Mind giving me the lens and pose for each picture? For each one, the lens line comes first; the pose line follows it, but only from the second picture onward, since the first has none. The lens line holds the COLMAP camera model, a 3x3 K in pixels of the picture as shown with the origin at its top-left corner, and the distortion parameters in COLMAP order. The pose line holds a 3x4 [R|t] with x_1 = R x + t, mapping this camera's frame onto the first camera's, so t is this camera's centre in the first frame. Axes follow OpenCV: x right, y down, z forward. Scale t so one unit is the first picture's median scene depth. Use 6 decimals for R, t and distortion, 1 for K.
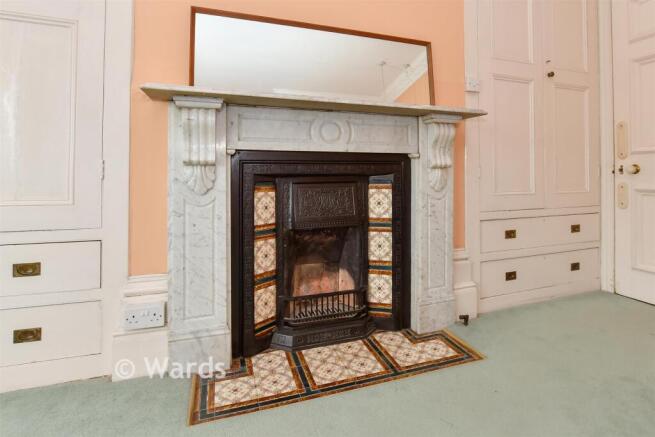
lens RADIAL K [[341.8, 0, 340.1], [0, 341.8, 168.7], [0, 0, 1]] dist [-0.018264, 0.000216]
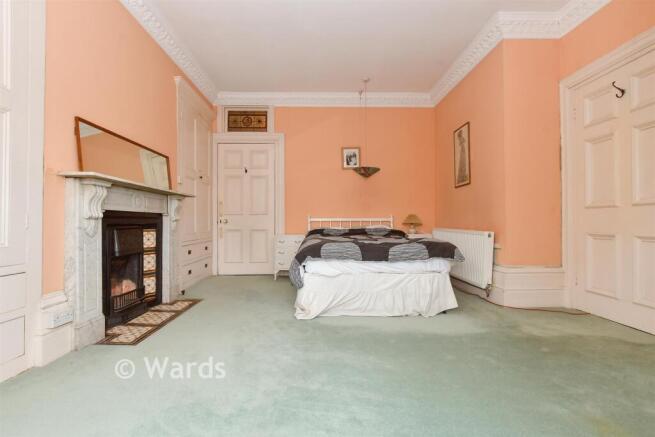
lens RADIAL K [[286.9, 0, 326.2], [0, 286.9, 219.7], [0, 0, 1]] dist [-0.000288, -0.000046]
pose [[0.306787, 0.008477, 0.951740, -1.080429], [-0.011636, 0.999919, -0.005156, -0.009848], [-0.951707, -0.009492, 0.306861, -0.400038]]
